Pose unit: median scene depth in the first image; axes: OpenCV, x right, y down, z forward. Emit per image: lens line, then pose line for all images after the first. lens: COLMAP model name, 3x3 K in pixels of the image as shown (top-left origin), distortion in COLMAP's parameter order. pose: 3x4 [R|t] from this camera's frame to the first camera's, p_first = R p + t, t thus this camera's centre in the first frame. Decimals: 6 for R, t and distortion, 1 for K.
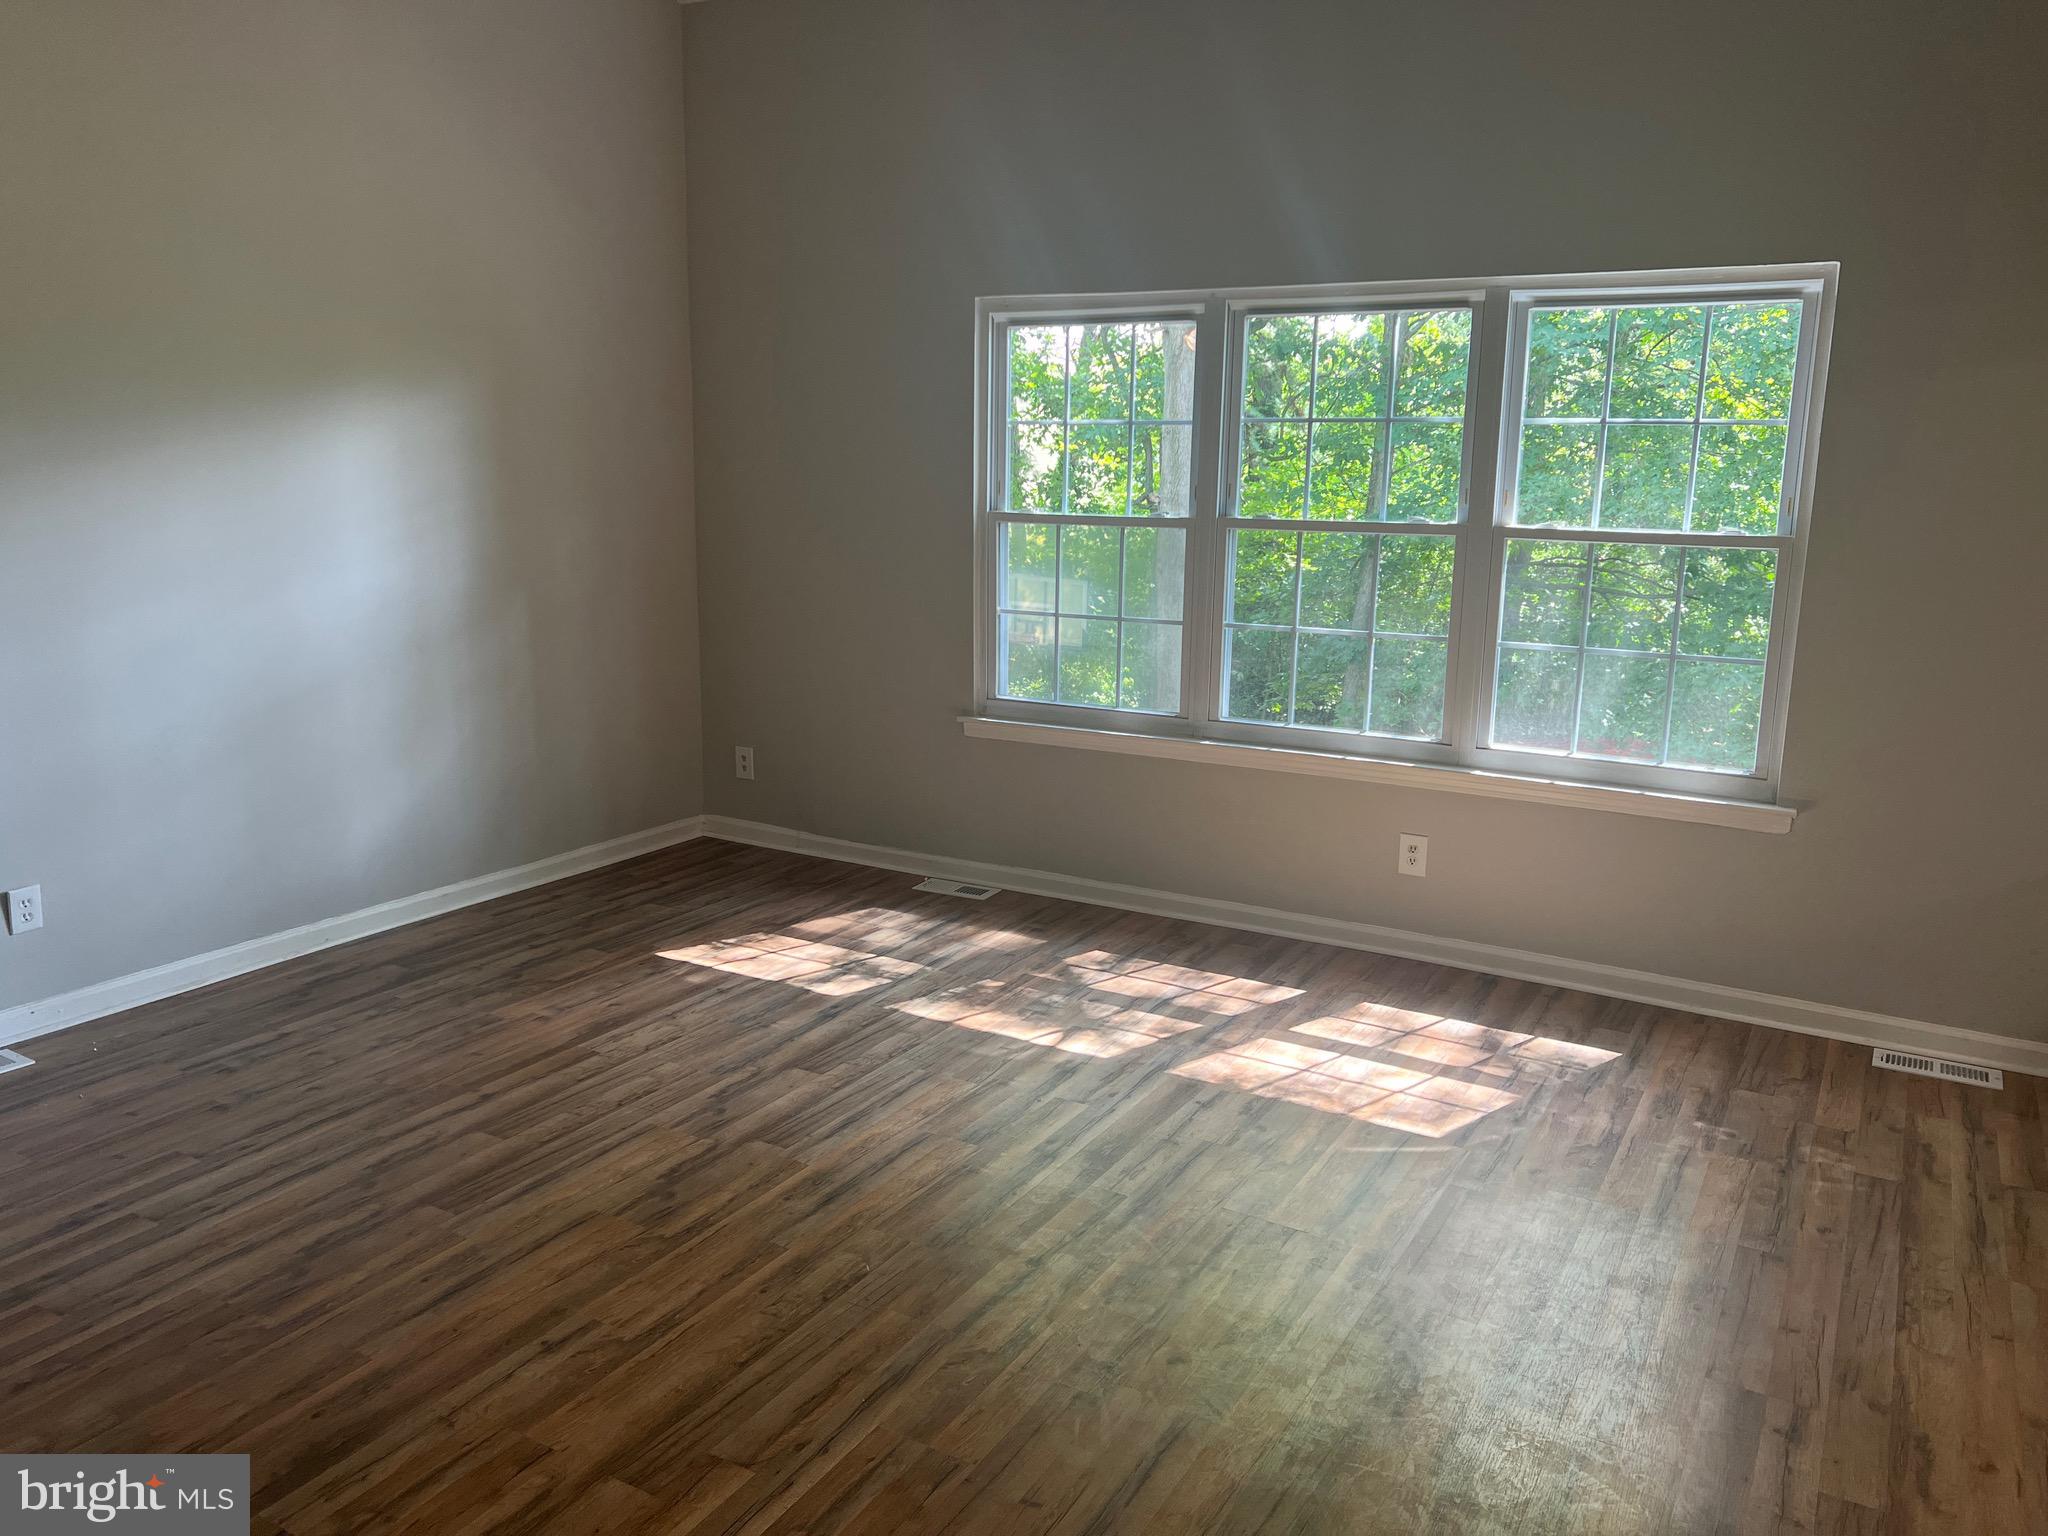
lens RADIAL K [[1541.1, 0, 1024.0], [0, 1541.1, 768.0], [0, 0, 1]] dist [0.089798, -0.111515]
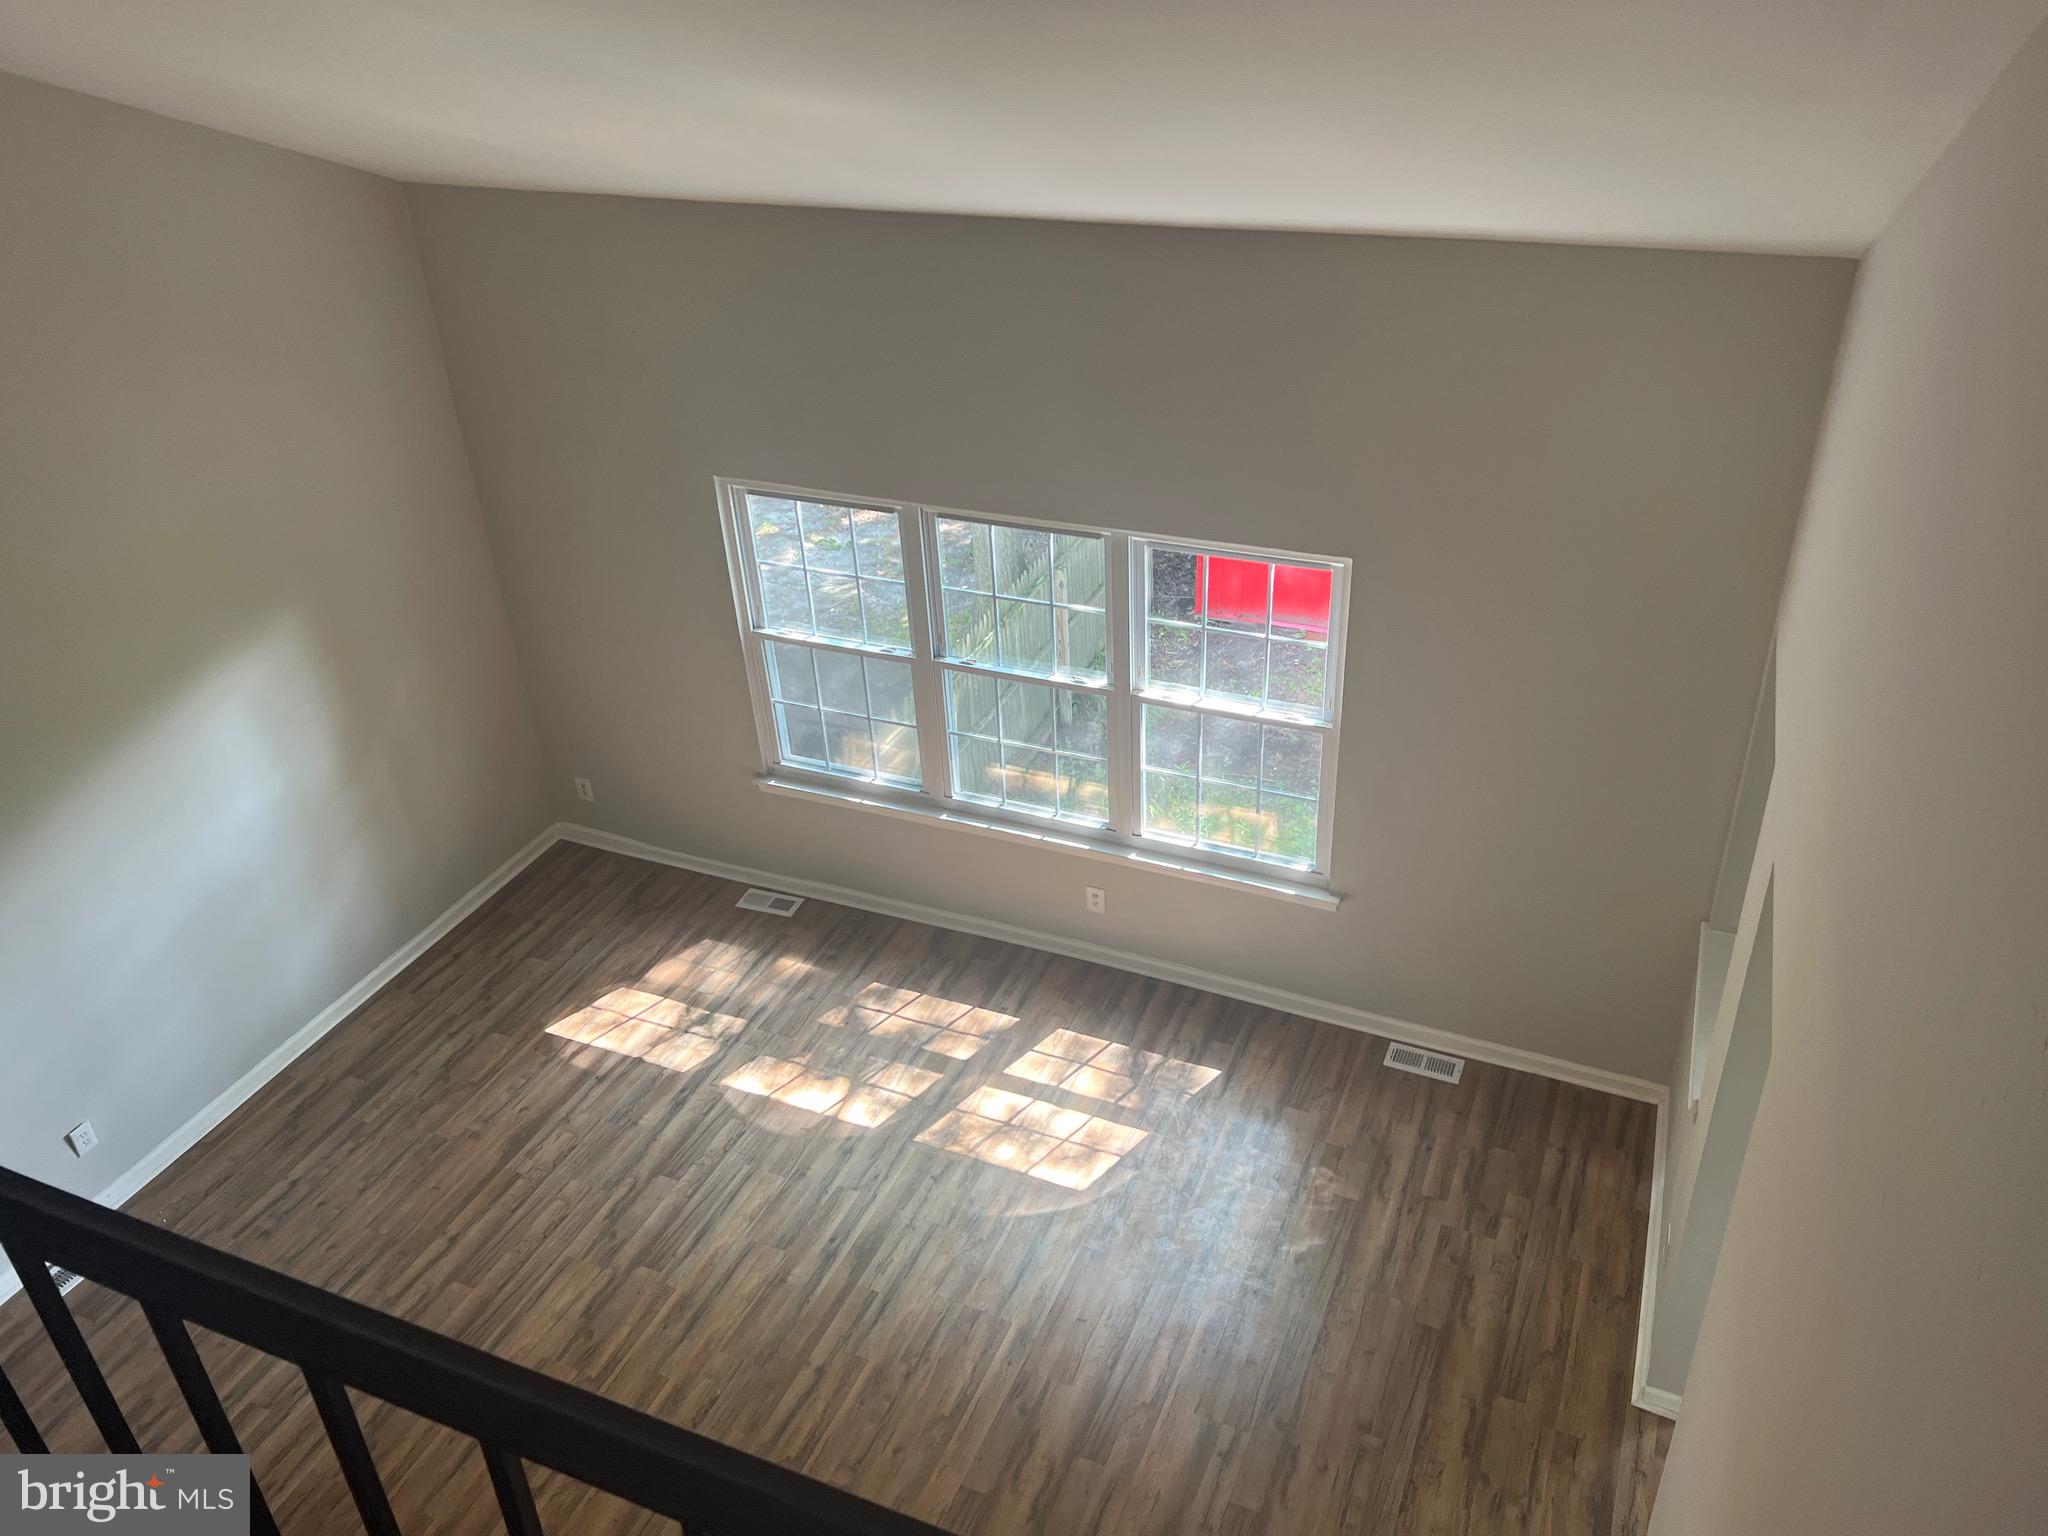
lens RADIAL K [[1541.1, 0, 1024.0], [0, 1541.1, 768.0], [0, 0, 1]] dist [0.089798, -0.111515]
pose [[0.992634, -0.104937, 0.060556, 0.140829], [0.078948, 0.939368, 0.333699, -0.611731], [-0.091902, -0.326460, 0.940733, -0.281943]]
